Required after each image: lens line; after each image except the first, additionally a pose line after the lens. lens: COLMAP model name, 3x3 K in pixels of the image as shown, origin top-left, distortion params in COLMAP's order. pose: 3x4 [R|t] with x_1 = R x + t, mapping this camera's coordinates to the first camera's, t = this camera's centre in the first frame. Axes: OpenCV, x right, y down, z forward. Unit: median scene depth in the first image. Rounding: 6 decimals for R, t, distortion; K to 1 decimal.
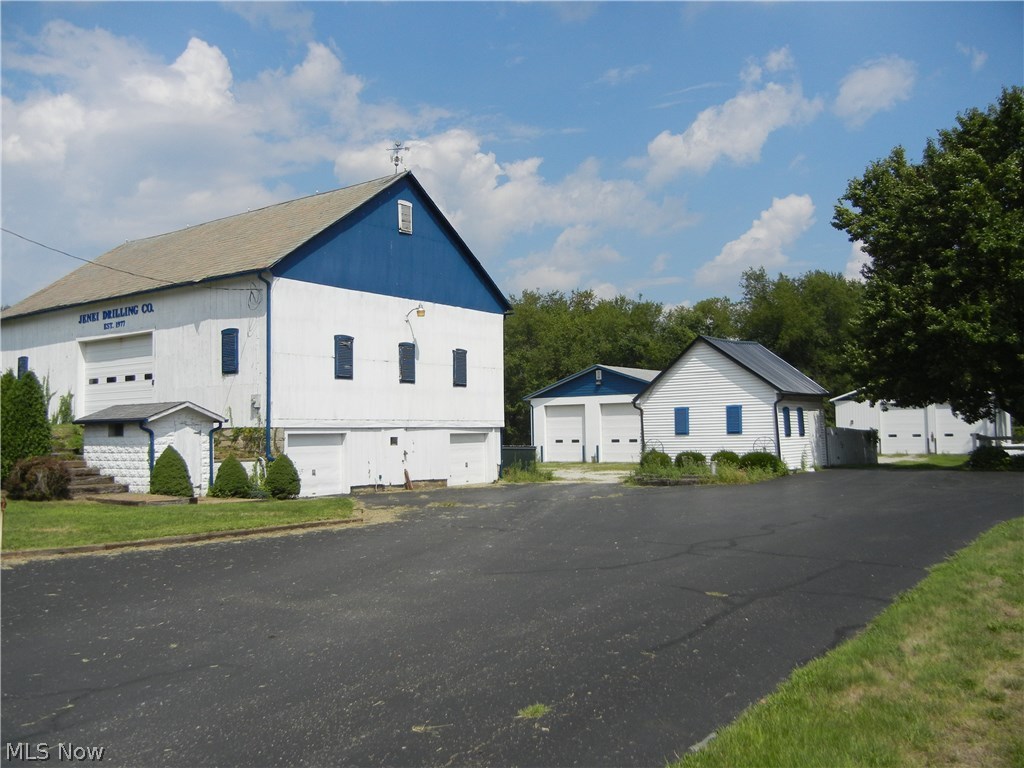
lens RADIAL K [[897.1, 0, 512.0], [0, 897.1, 384.0], [0, 0, 1]] dist [-0.005887, 0.058556]
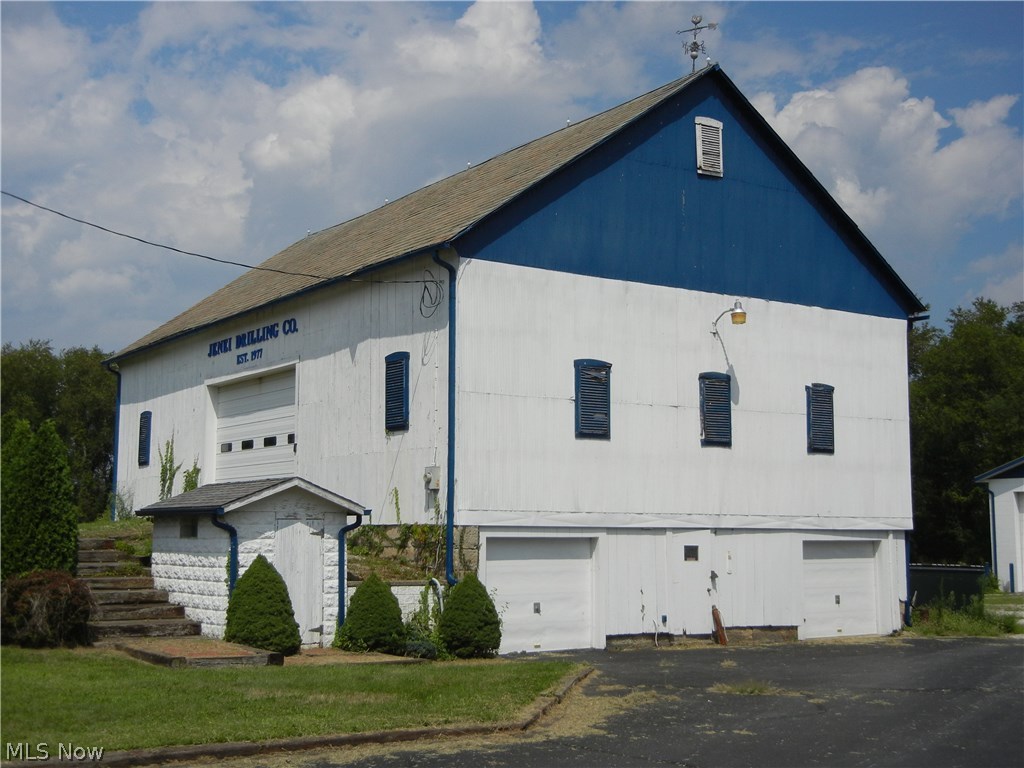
lens RADIAL K [[1322.8, 0, 512.0], [0, 1322.8, 384.0], [0, 0, 1]] dist [-0.002994, -0.002557]
pose [[0.943226, -0.022398, -0.331396, 0.033951], [0.003051, 0.998266, -0.058785, 0.007994], [0.332138, 0.054437, 0.941659, 0.201000]]
